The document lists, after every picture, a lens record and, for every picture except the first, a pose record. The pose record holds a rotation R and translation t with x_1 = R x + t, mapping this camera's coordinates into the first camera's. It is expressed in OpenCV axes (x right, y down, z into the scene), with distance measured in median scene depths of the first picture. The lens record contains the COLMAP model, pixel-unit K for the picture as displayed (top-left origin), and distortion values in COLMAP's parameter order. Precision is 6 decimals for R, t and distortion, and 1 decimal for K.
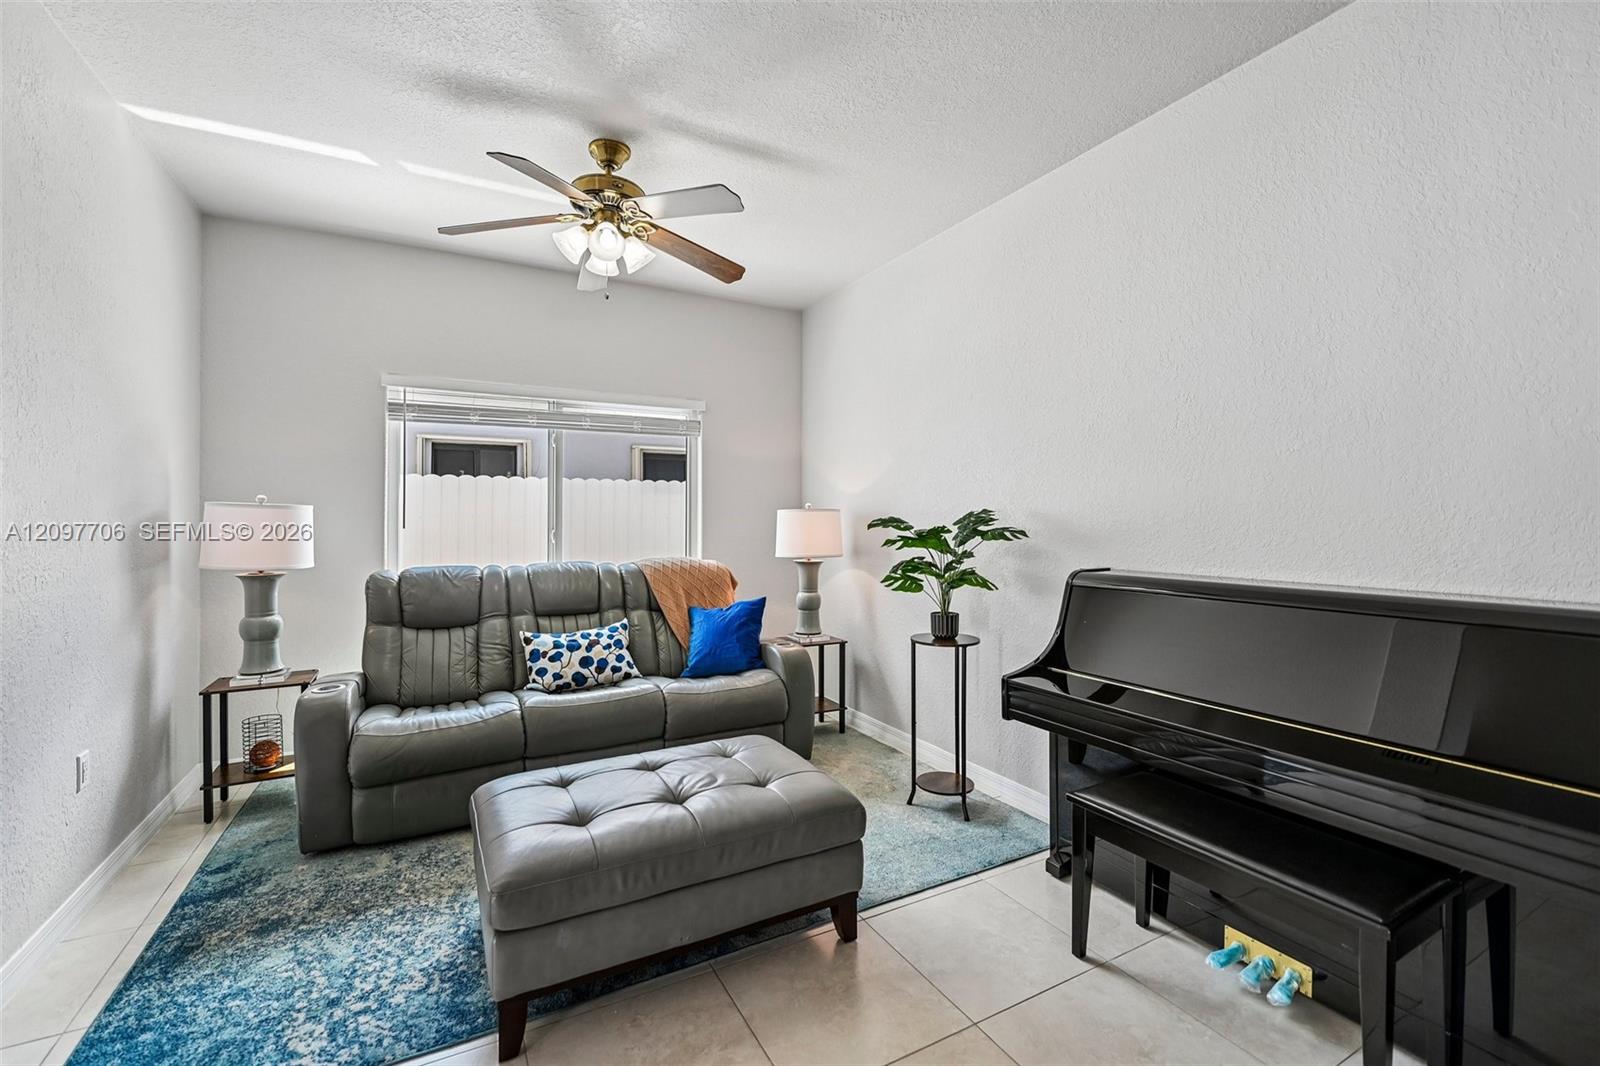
lens RADIAL K [[674.6, 0, 795.5], [0, 674.6, 523.6], [0, 0, 1]] dist [-0.008594, -0.000413]
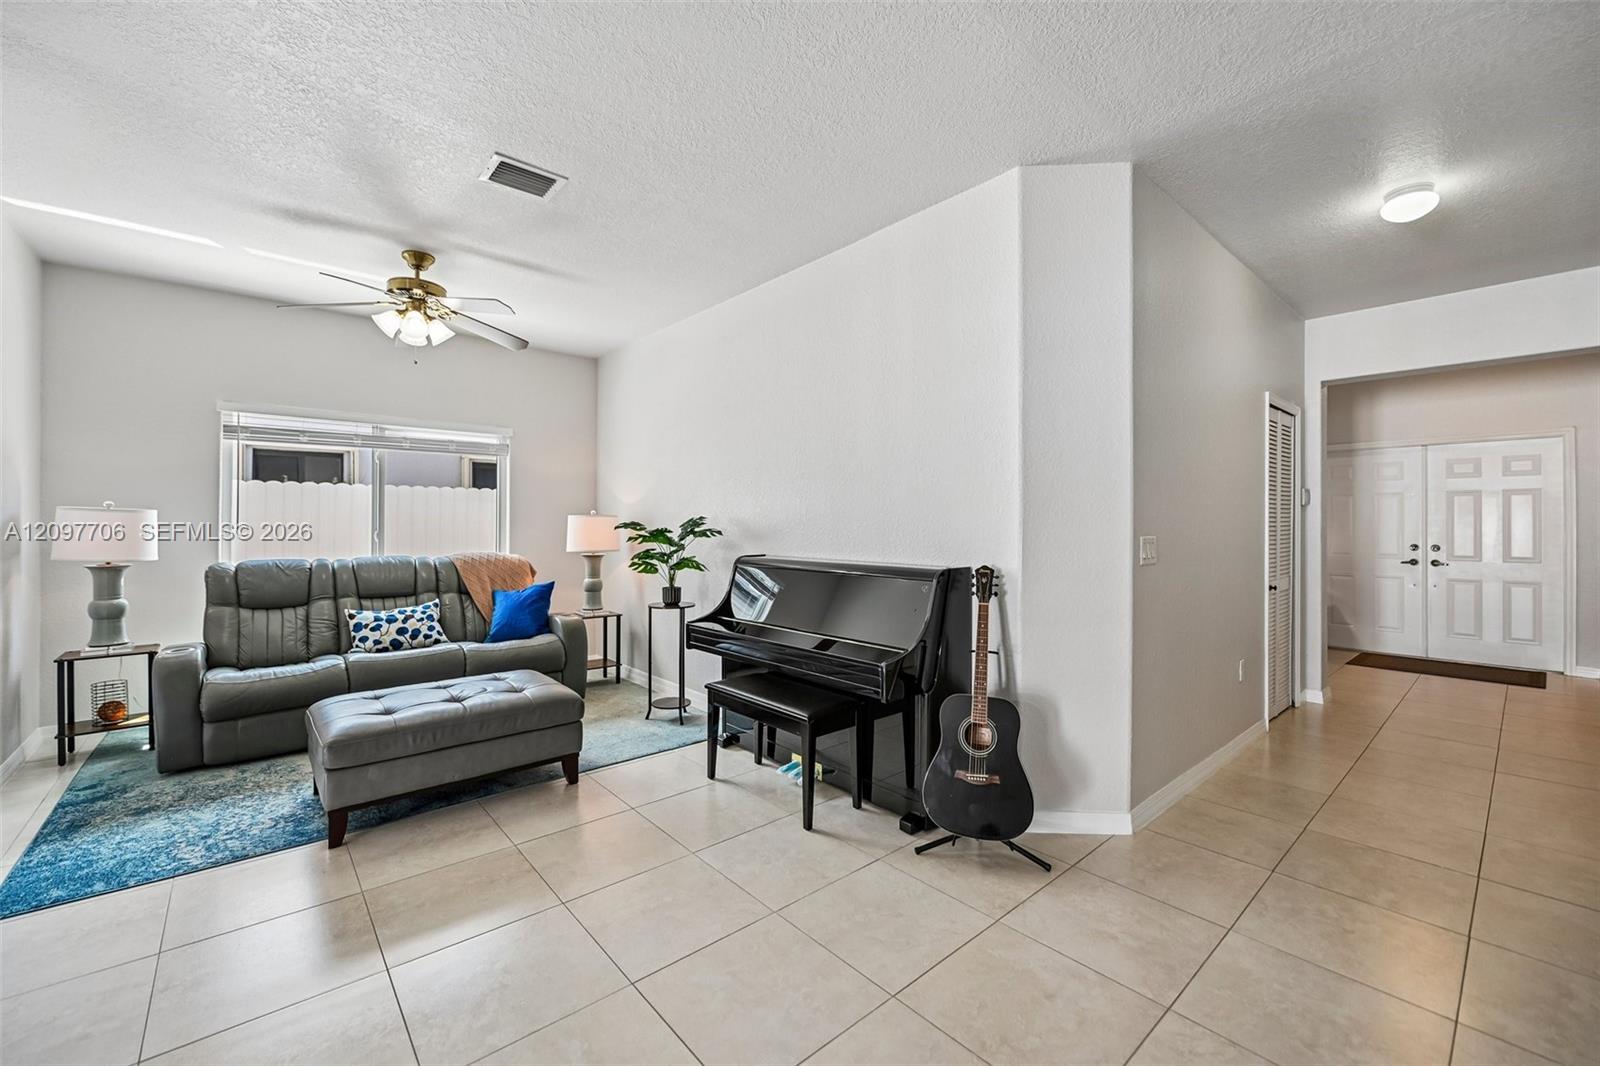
lens RADIAL K [[639.0, 0, 798.1], [0, 639.0, 527.6], [0, 0, 1]] dist [-0.009681, -0.000188]
pose [[0.974197, 0.002579, 0.225683, 0.179070], [-0.002601, 0.999997, -0.000202, 0.002790], [-0.225683, -0.000390, 0.974201, -0.425097]]
